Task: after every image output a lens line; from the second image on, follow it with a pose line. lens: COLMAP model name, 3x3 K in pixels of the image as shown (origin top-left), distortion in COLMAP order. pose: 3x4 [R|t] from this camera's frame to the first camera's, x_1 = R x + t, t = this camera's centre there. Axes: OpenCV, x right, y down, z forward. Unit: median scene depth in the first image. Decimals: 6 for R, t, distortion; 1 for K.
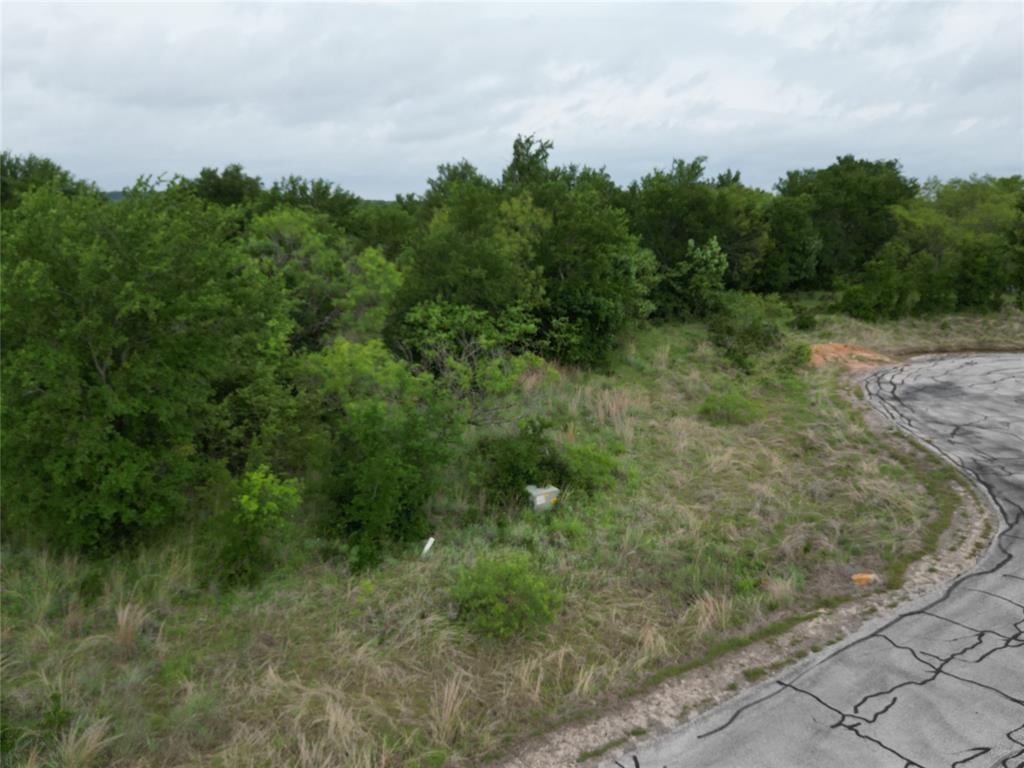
lens RADIAL K [[845.9, 0, 512.0], [0, 845.9, 384.0], [0, 0, 1]] dist [0.060440, -0.065104]
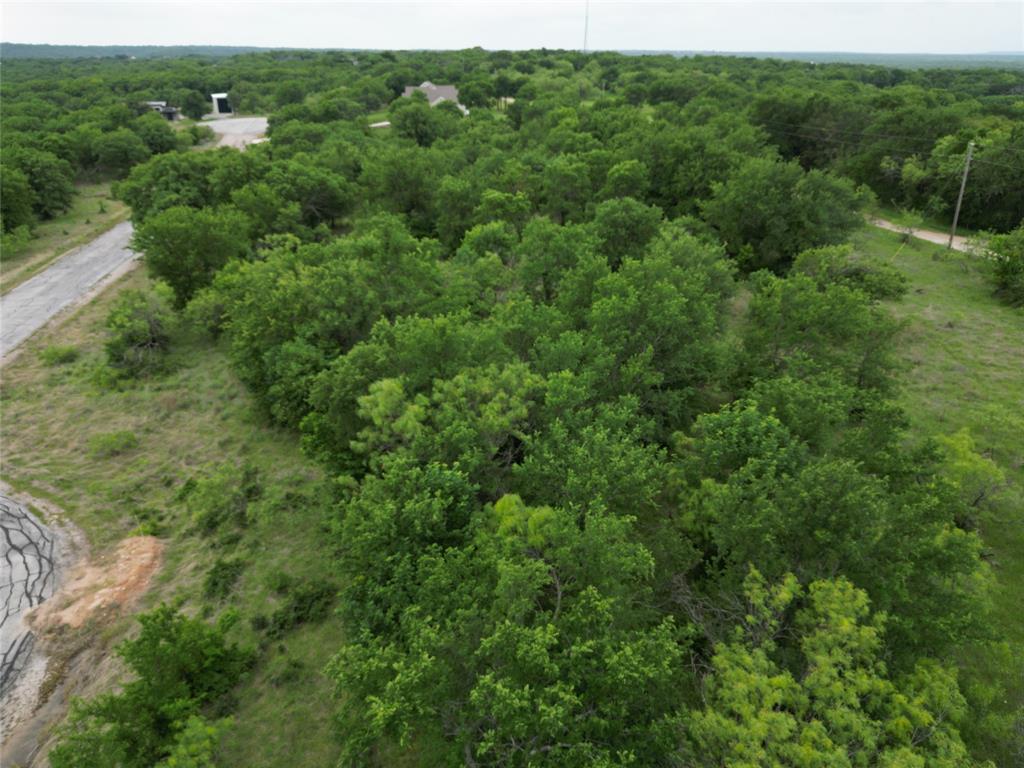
lens RADIAL K [[723.6, 0, 512.0], [0, 723.6, 384.0], [0, 0, 1]] dist [0.064663, -0.070295]
pose [[-0.382509, 0.371099, -0.846152, 1.329543], [-0.198442, 0.861428, 0.467506, -0.990719], [0.902390, 0.346738, -0.255862, 2.553171]]
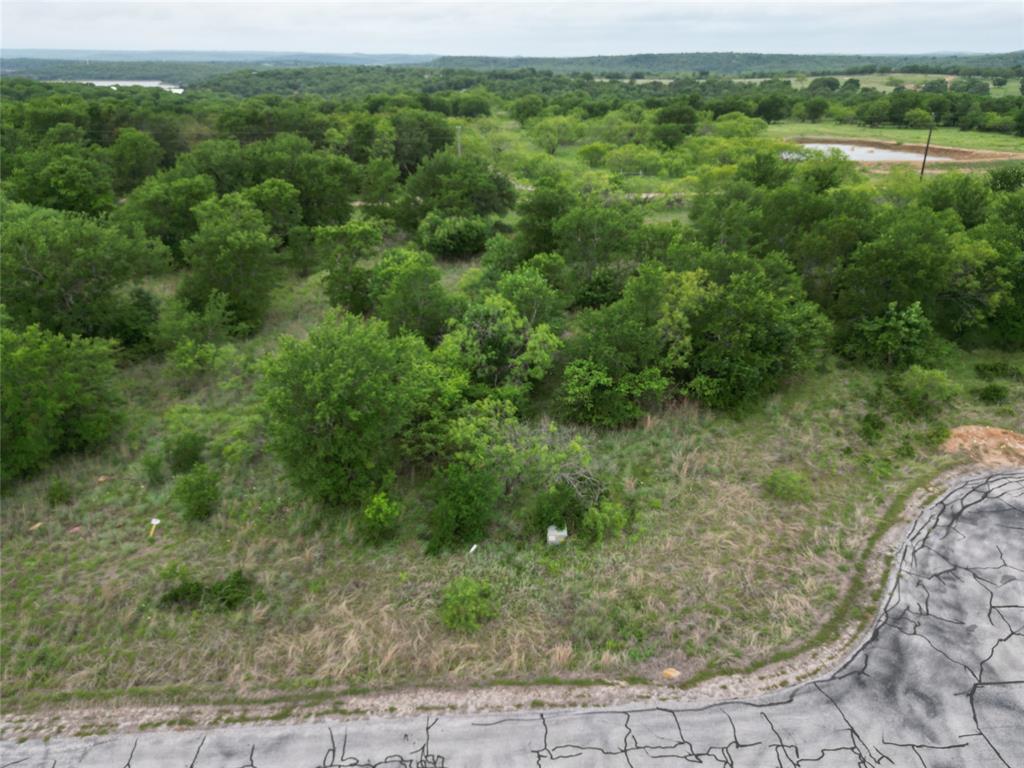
lens RADIAL K [[724.9, 0, 512.0], [0, 724.9, 384.0], [0, 0, 1]] dist [0.049494, -0.043460]
pose [[0.832311, 0.217606, -0.509809, 0.611028], [-0.106102, 0.965258, 0.238787, -0.469486], [0.544059, -0.144654, 0.826484, -0.143788]]
